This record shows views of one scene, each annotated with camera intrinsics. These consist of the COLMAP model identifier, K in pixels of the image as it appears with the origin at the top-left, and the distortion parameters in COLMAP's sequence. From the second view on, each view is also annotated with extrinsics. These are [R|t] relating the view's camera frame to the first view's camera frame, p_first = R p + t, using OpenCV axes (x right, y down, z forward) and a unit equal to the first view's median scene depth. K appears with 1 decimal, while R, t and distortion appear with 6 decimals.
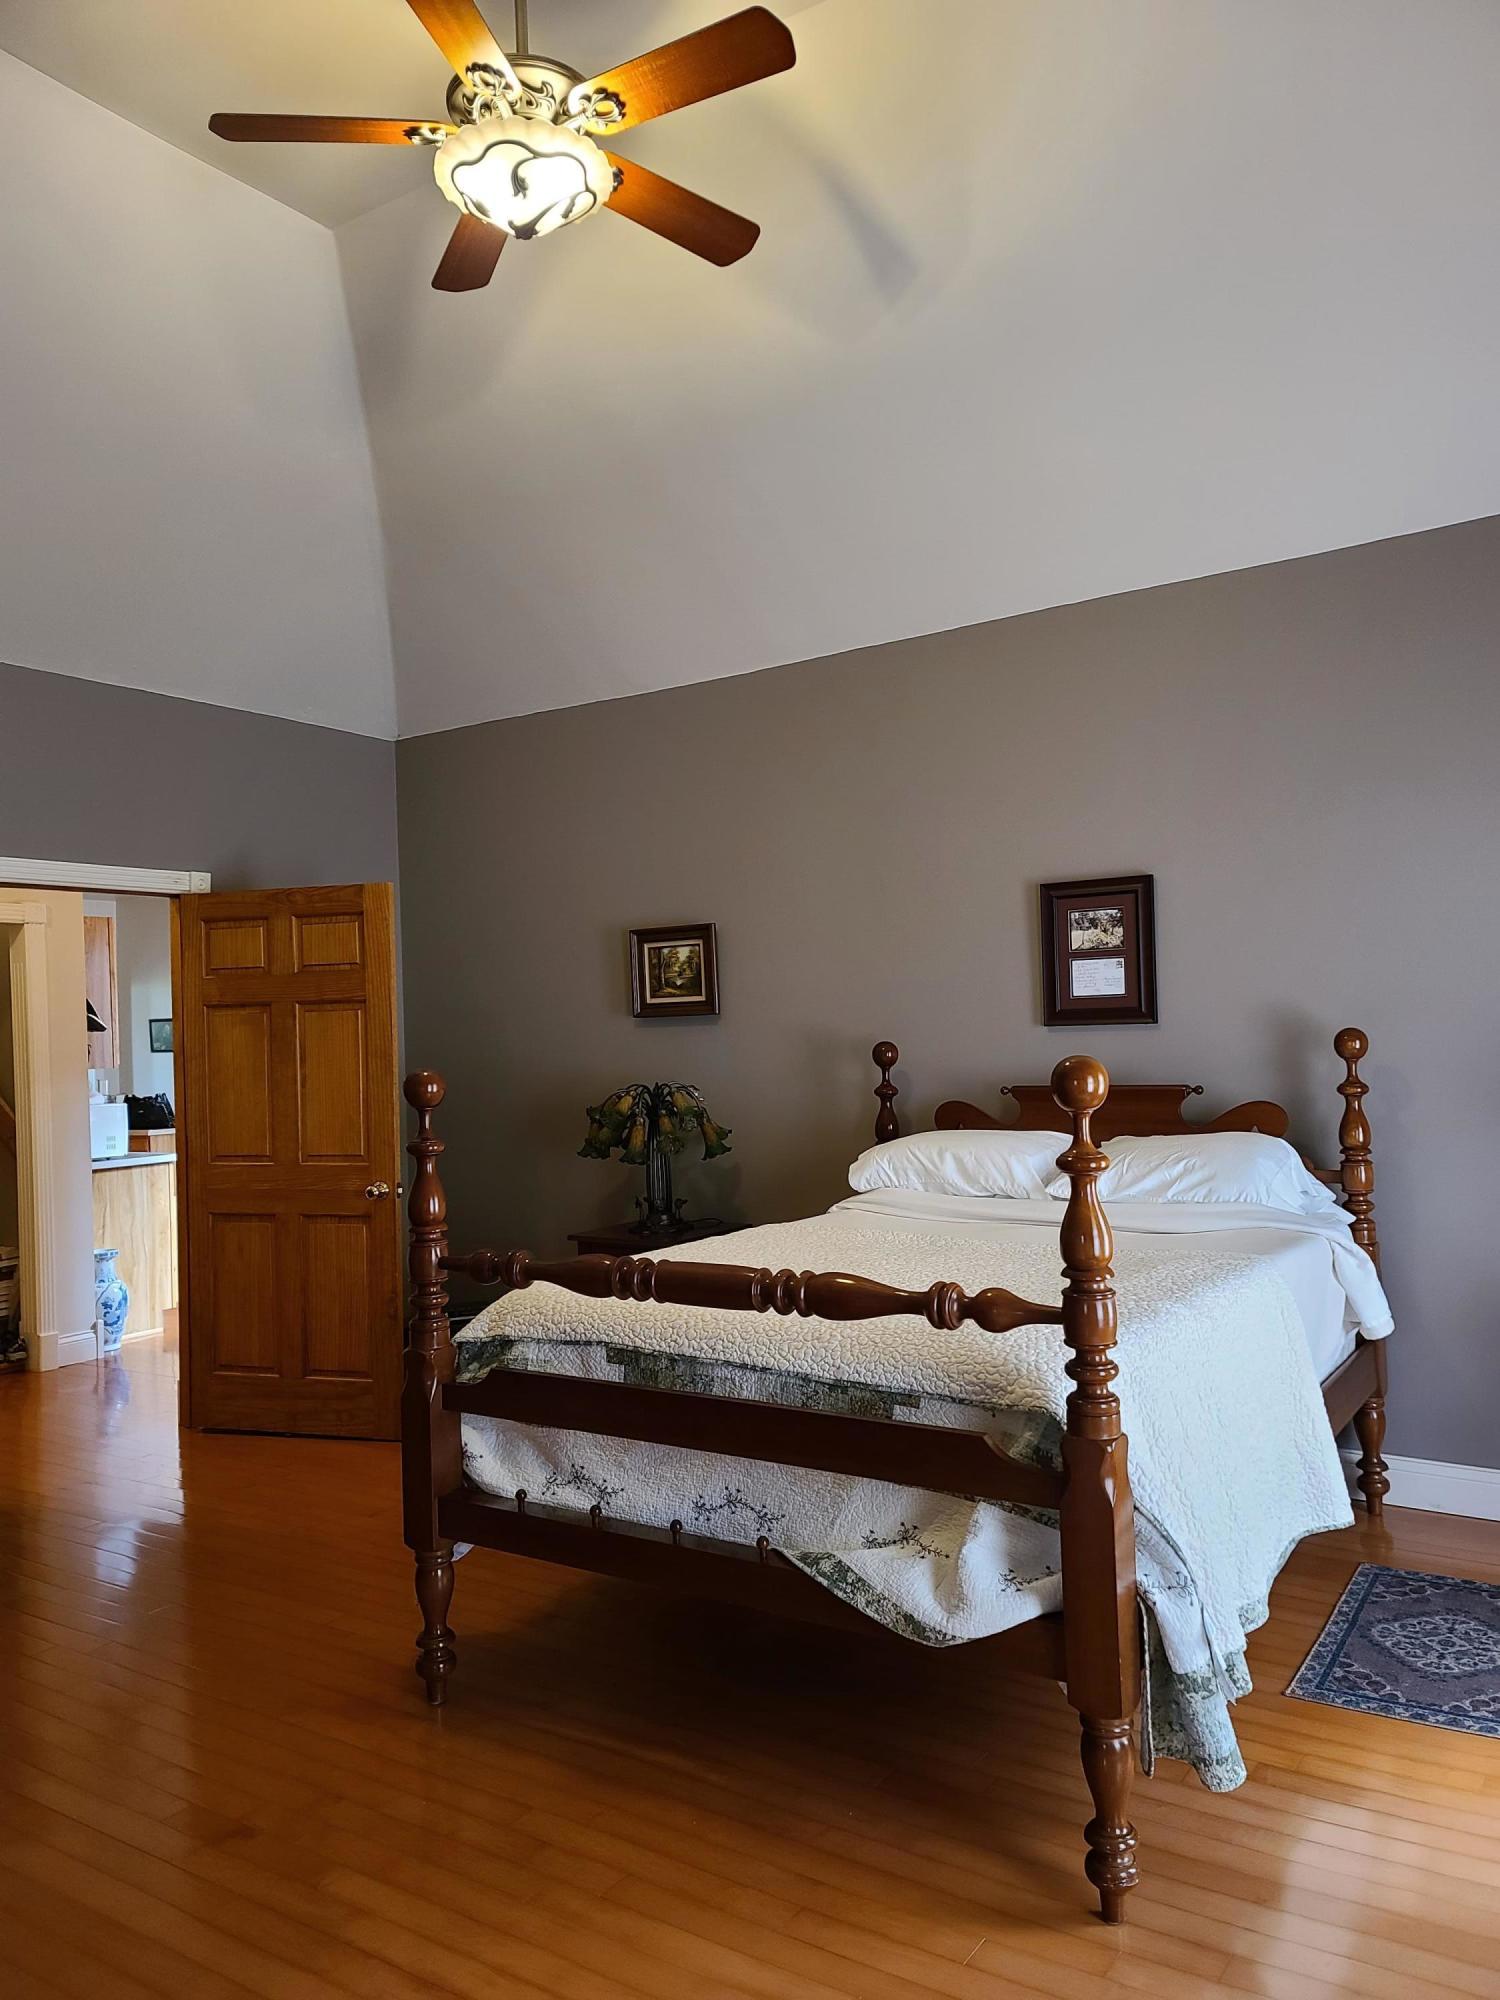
lens RADIAL K [[1452.0, 0, 750.0], [0, 1452.0, 1000.0], [0, 0, 1]] dist [0.058330, -0.041391]
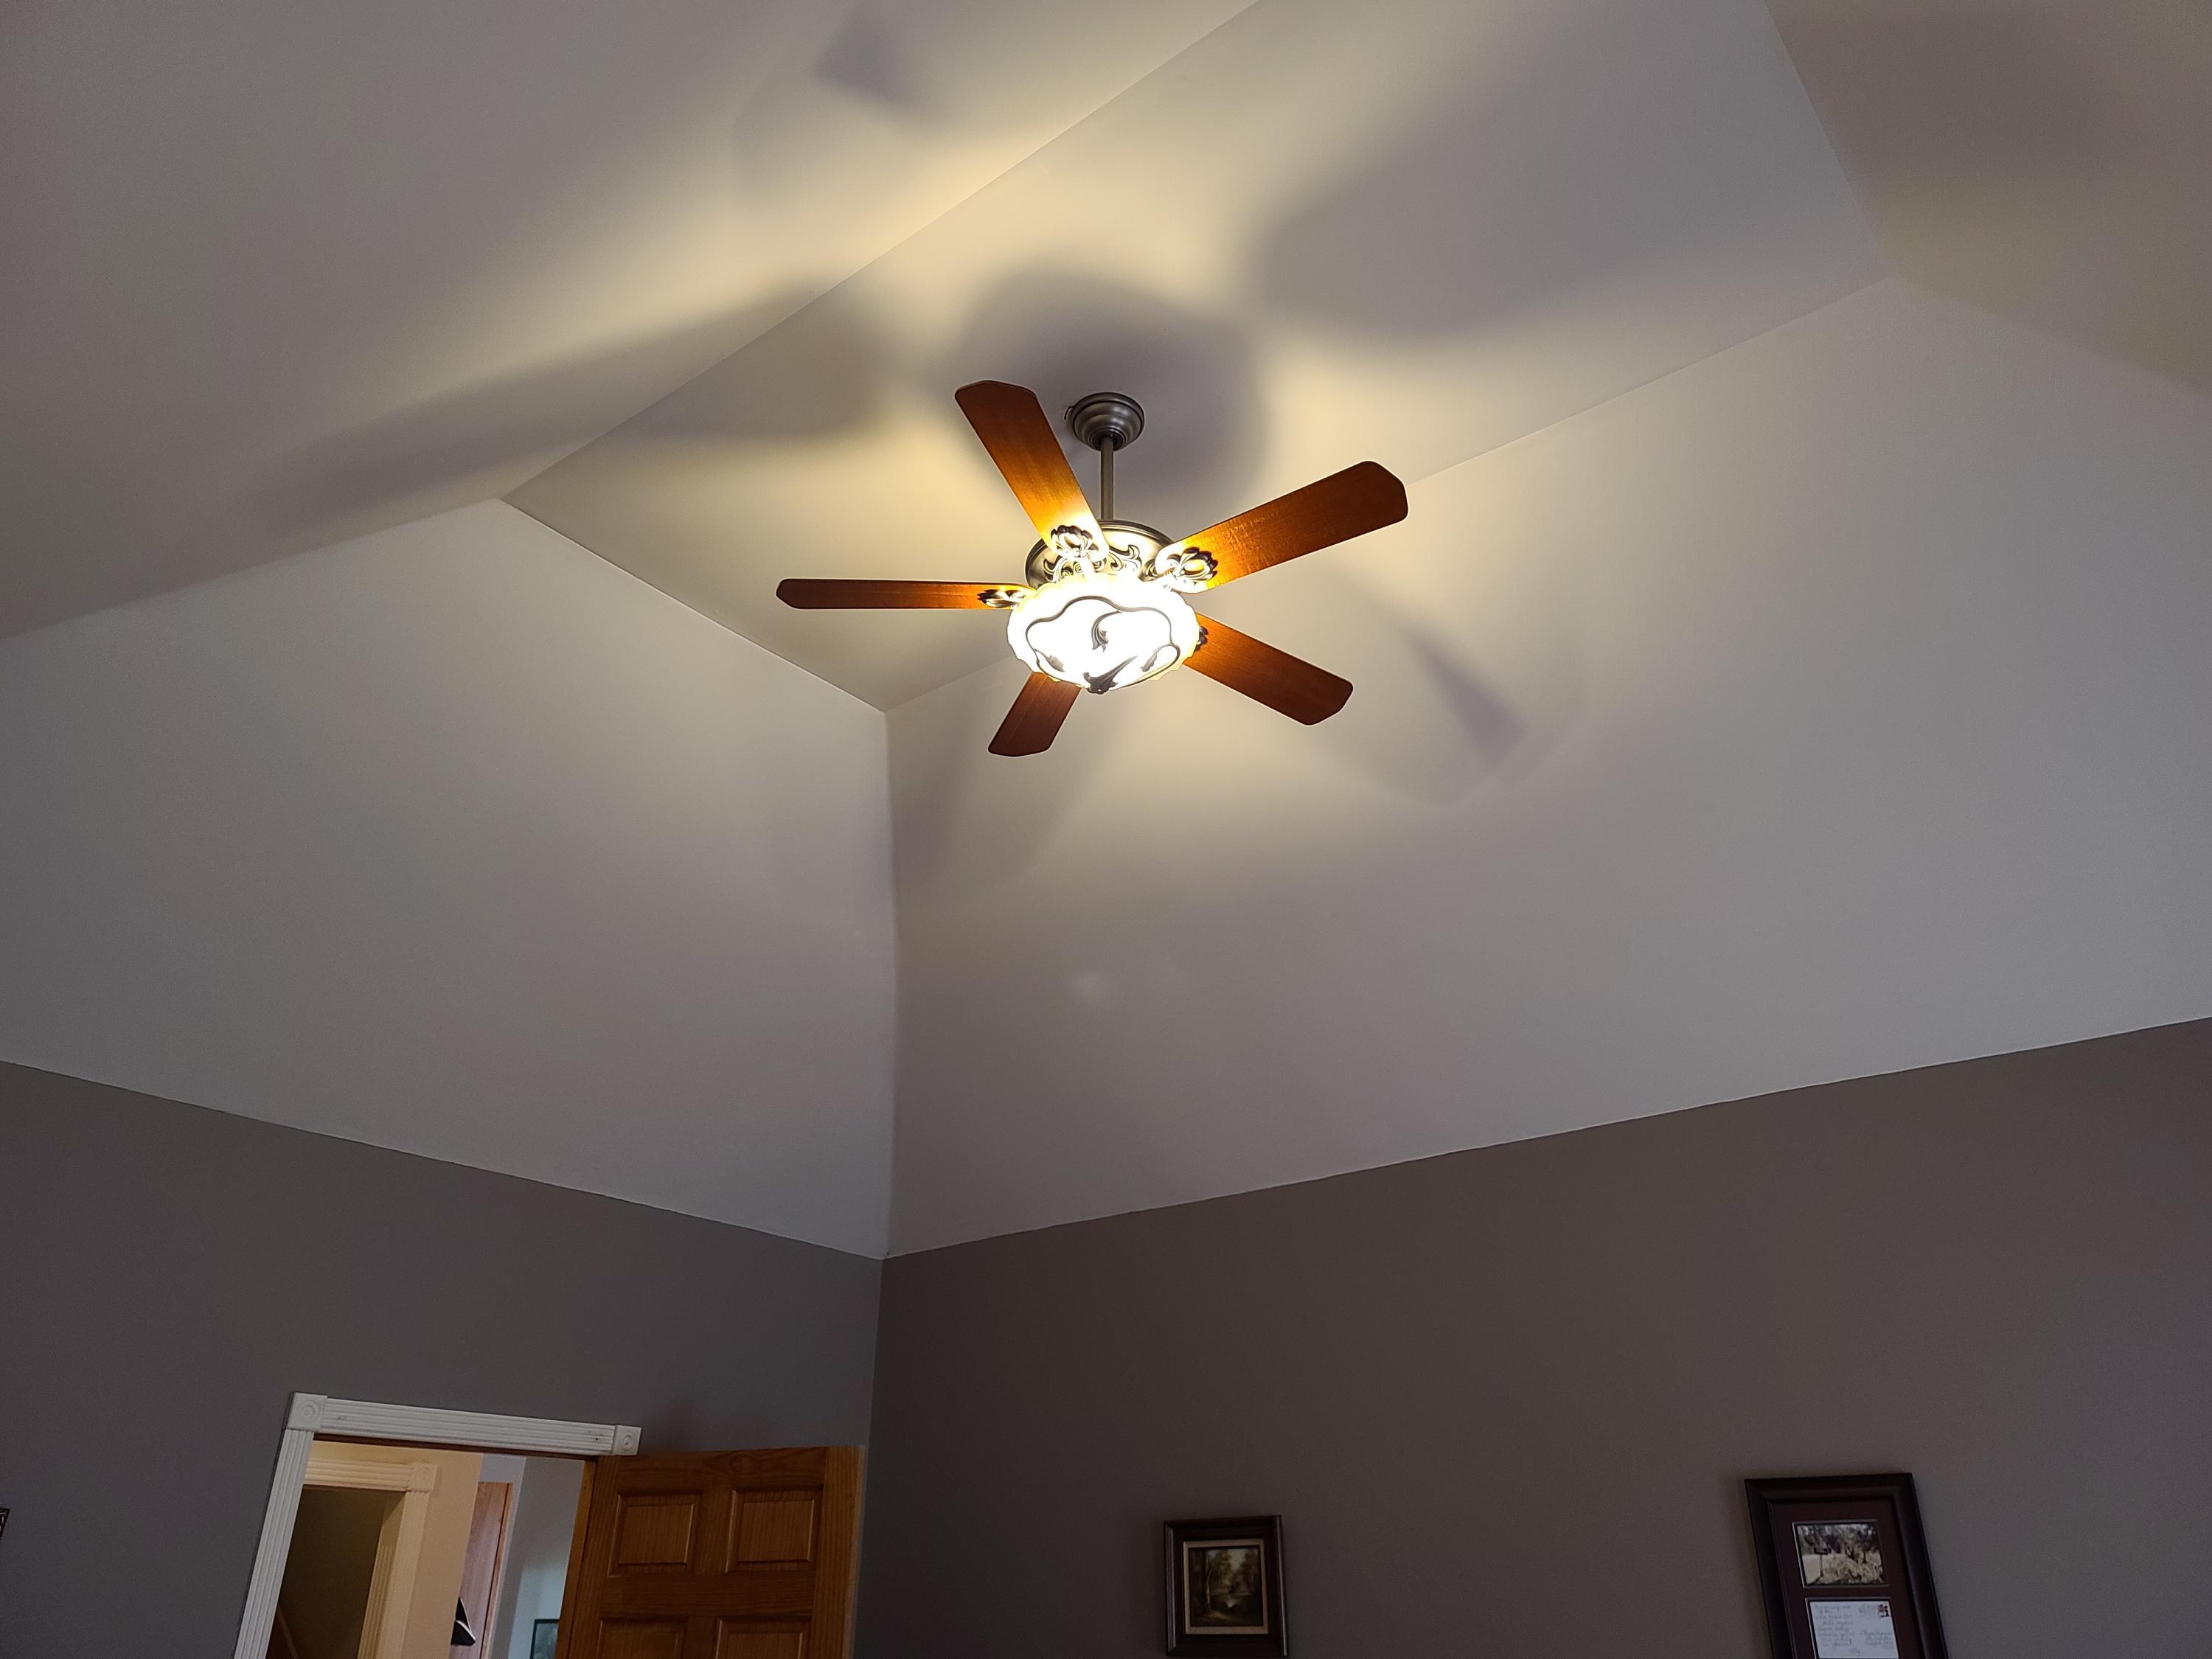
lens RADIAL K [[1605.9, 0, 1131.5], [0, 1605.9, 784.8], [0, 0, 1]] dist [0.058330, -0.041391]
pose [[0.996495, -0.005635, -0.083463, -0.042699], [-0.032429, 0.893687, -0.447517, -0.019124], [0.077111, 0.448655, 0.890372, 0.120271]]
